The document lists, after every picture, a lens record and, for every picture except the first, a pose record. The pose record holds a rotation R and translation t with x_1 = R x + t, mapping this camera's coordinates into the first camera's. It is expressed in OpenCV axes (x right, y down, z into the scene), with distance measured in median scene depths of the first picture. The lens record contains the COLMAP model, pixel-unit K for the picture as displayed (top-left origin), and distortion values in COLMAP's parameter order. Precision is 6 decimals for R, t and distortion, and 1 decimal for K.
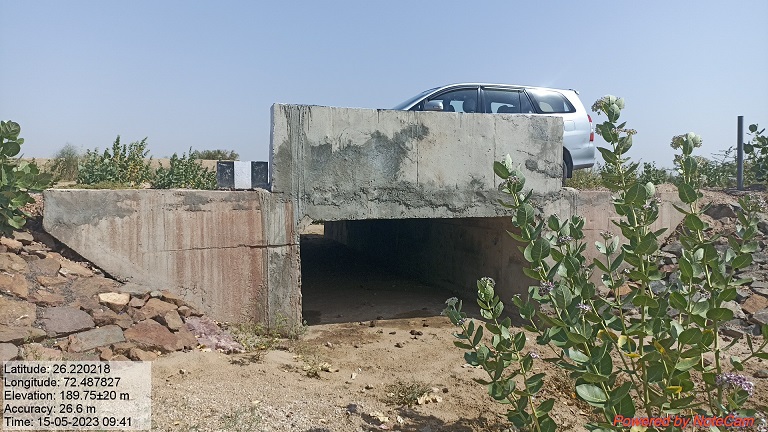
lens RADIAL K [[566.3, 0, 382.6], [0, 566.3, 215.2], [0, 0, 1]] dist [0.037422, -0.007297]
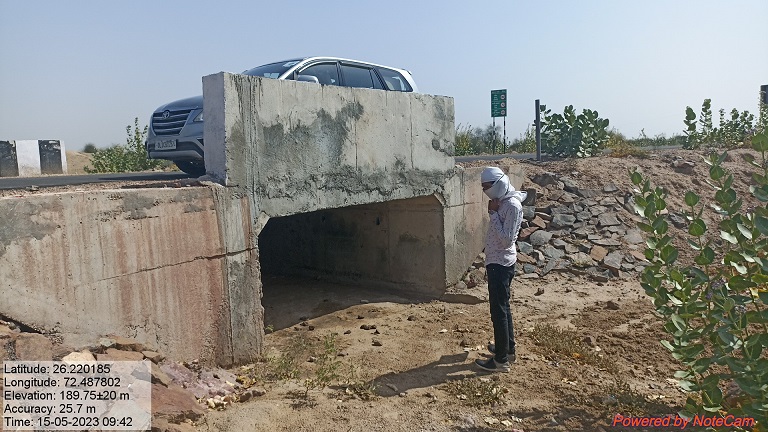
lens RADIAL K [[566.3, 0, 384.1], [0, 566.3, 214.7], [0, 0, 1]] dist [0.037422, -0.007297]
pose [[0.851949, -0.084053, 0.516834, -0.414653], [0.061072, 0.996246, 0.061350, -0.035627], [-0.520051, -0.020704, 0.853884, 0.208293]]
